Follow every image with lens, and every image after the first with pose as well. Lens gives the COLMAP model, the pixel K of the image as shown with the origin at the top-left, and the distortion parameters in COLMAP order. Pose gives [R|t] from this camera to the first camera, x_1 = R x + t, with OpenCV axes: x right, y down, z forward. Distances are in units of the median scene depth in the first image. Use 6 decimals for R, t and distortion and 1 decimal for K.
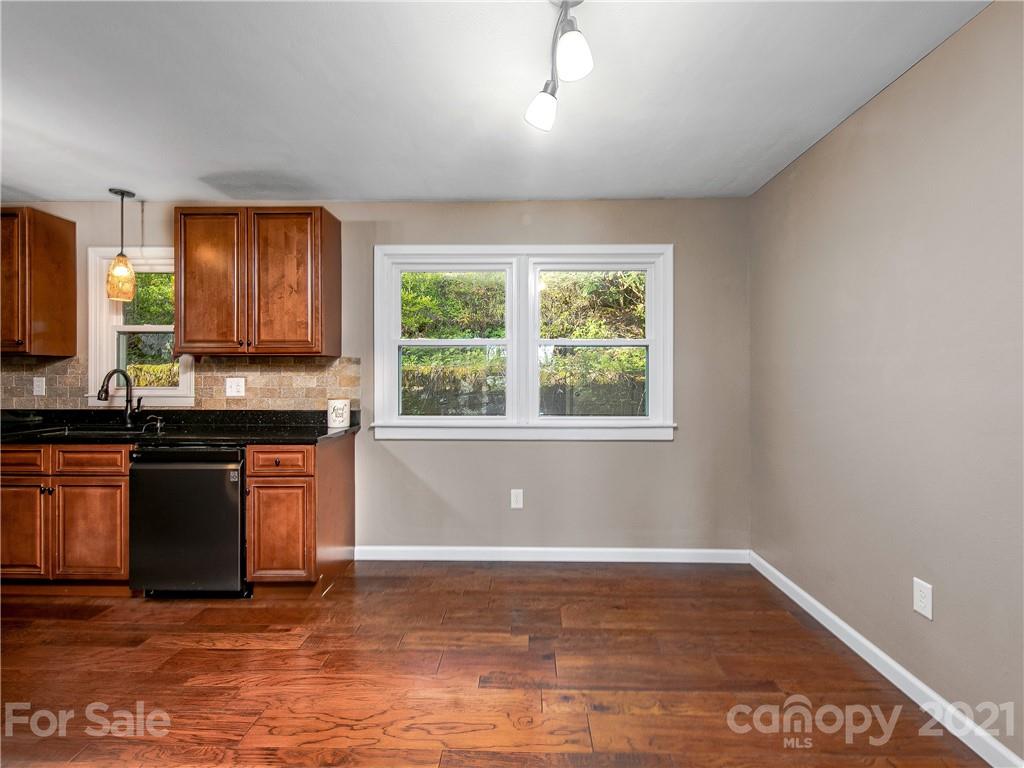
lens RADIAL K [[455.8, 0, 515.6], [0, 455.8, 379.9], [0, 0, 1]] dist [-0.000990, -0.000445]
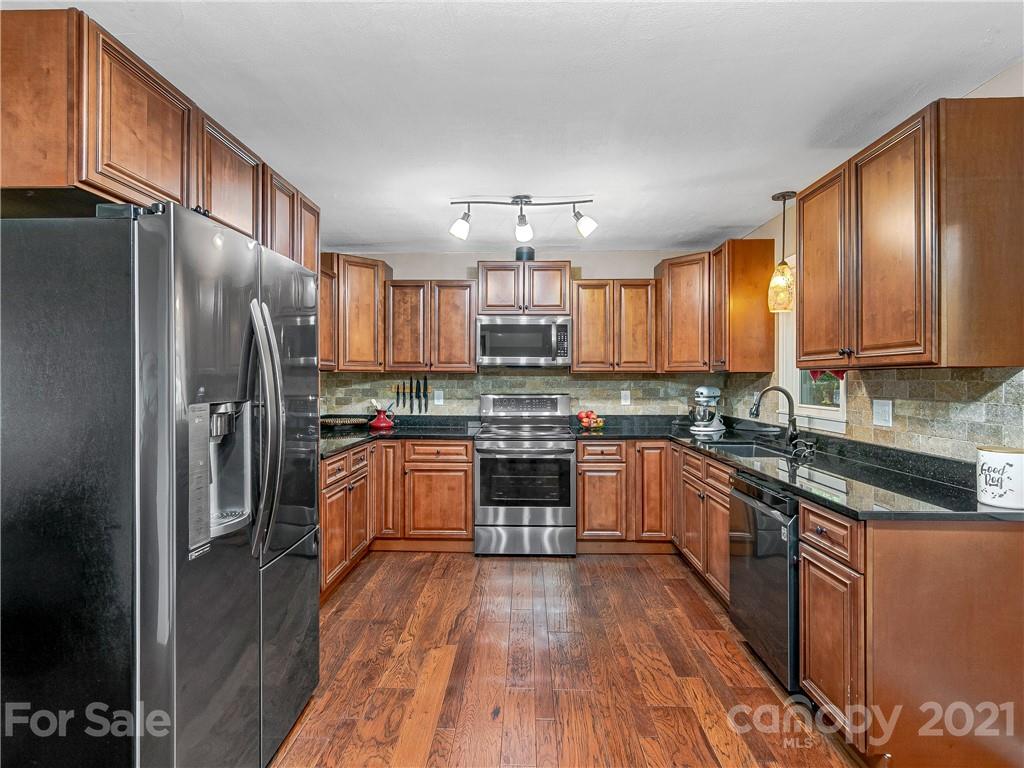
lens RADIAL K [[520.7, 0, 513.2], [0, 520.7, 375.7], [0, 0, 1]] dist [0.002685, 0.000357]
pose [[-0.017336, -0.006970, -0.999825, 0.219456], [-0.009623, 0.999931, -0.006804, -0.033900], [0.999803, 0.009503, -0.017401, 0.495584]]
